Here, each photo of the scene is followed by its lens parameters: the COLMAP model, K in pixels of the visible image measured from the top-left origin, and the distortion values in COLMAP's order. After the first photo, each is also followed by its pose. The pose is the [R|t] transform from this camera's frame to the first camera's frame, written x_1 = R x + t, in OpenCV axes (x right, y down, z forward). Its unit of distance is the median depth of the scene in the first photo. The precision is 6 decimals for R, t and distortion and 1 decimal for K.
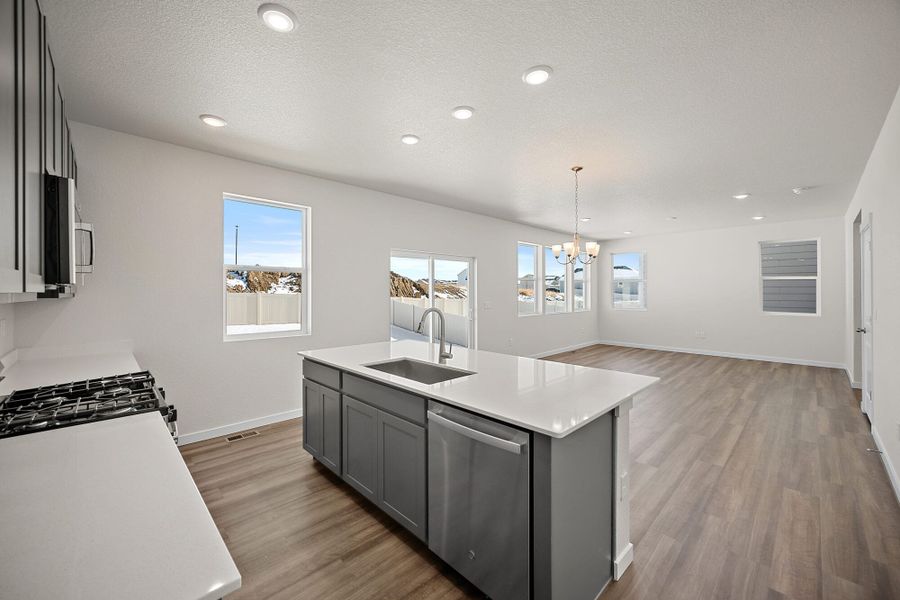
lens RADIAL K [[357.5, 0, 448.9], [0, 357.5, 295.9], [0, 0, 1]] dist [0.000096, 0.000079]
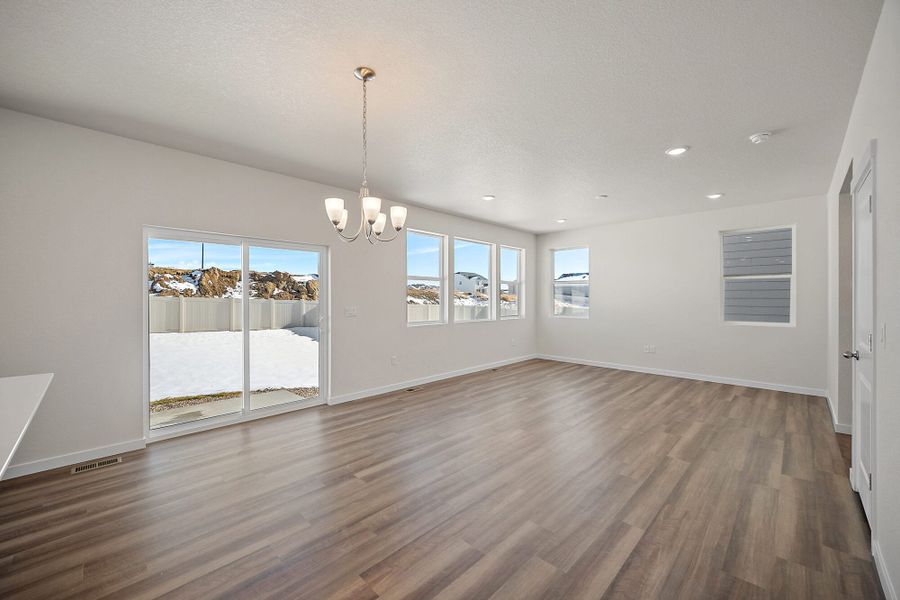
lens RADIAL K [[356.1, 0, 446.5], [0, 356.1, 302.6], [0, 0, 1]] dist [-0.000138, 0.000022]
pose [[0.999874, 0.002759, 0.015657, 0.478101], [-0.002801, 0.999993, 0.002651, 0.008737], [-0.015649, -0.002695, 0.999874, 0.426460]]
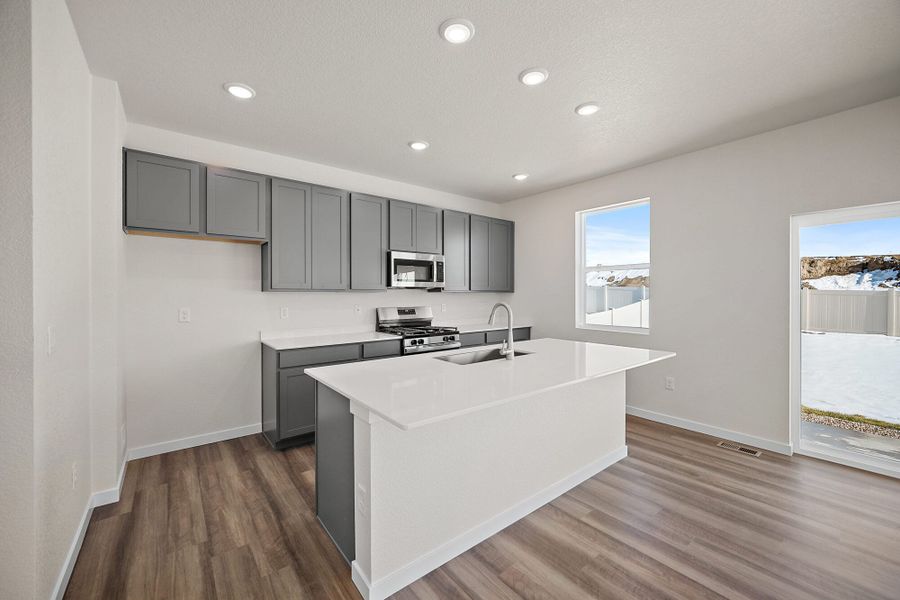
lens RADIAL K [[357.5, 0, 448.9], [0, 357.5, 295.9], [0, 0, 1]] dist [0.000096, 0.000079]
pose [[-0.111496, 0.006212, -0.993745, 0.625625], [-0.005354, 0.999962, 0.006851, 0.006234], [0.993750, 0.006084, -0.111459, 0.610020]]
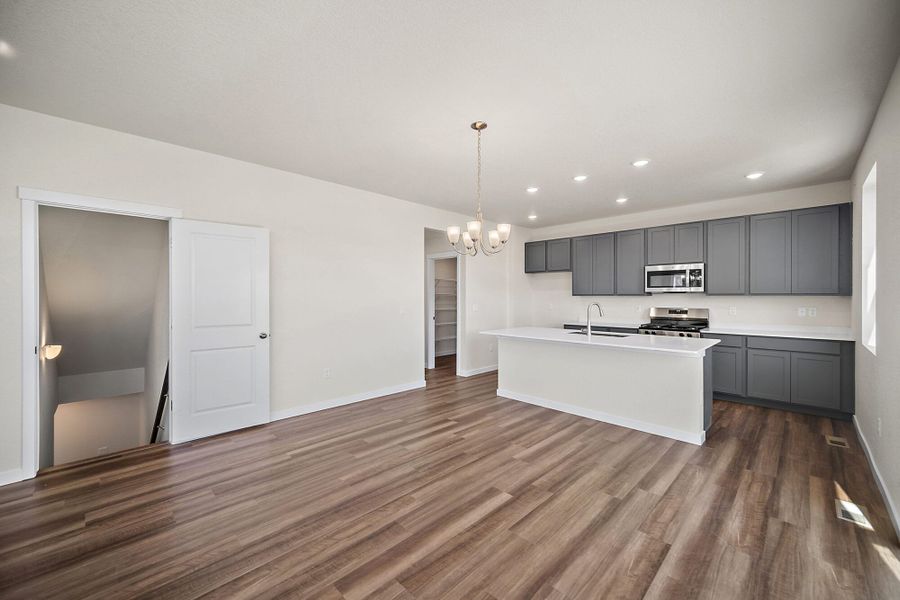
lens RADIAL K [[355.1, 0, 447.9], [0, 355.1, 293.8], [0, 0, 1]] dist [-0.000339, 0.000083]
pose [[-0.999971, 0.001924, -0.007359, 0.426127], [0.001921, 0.999998, 0.000461, -0.006446], [0.007360, 0.000447, -0.999973, 1.727242]]
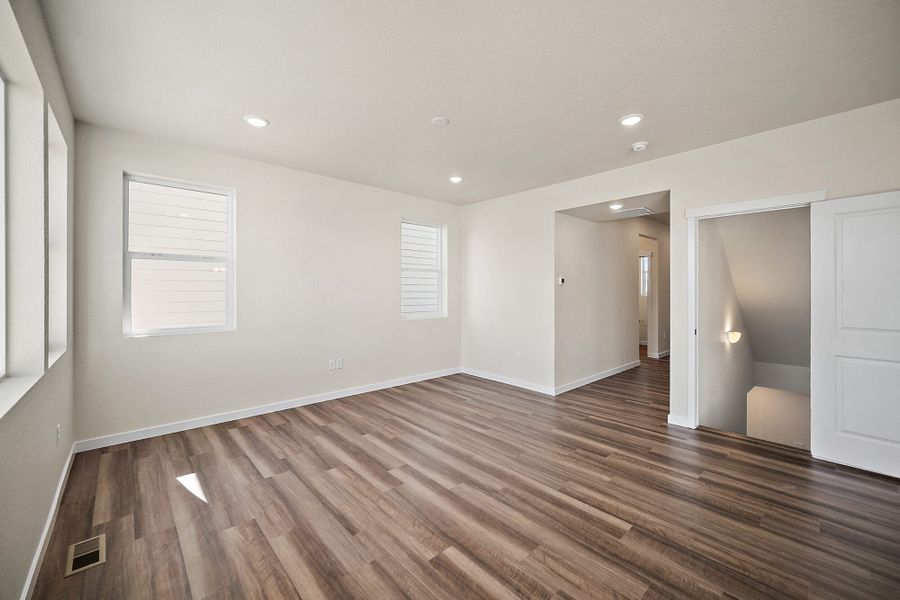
lens RADIAL K [[359.4, 0, 450.0], [0, 359.4, 294.9], [0, 0, 1]] dist [0.000020, 0.000346]
pose [[0.034395, -0.008592, 0.999371, 0.296445], [0.008159, 0.999932, 0.008316, -0.005050], [-0.999375, 0.007868, 0.034462, 1.621209]]
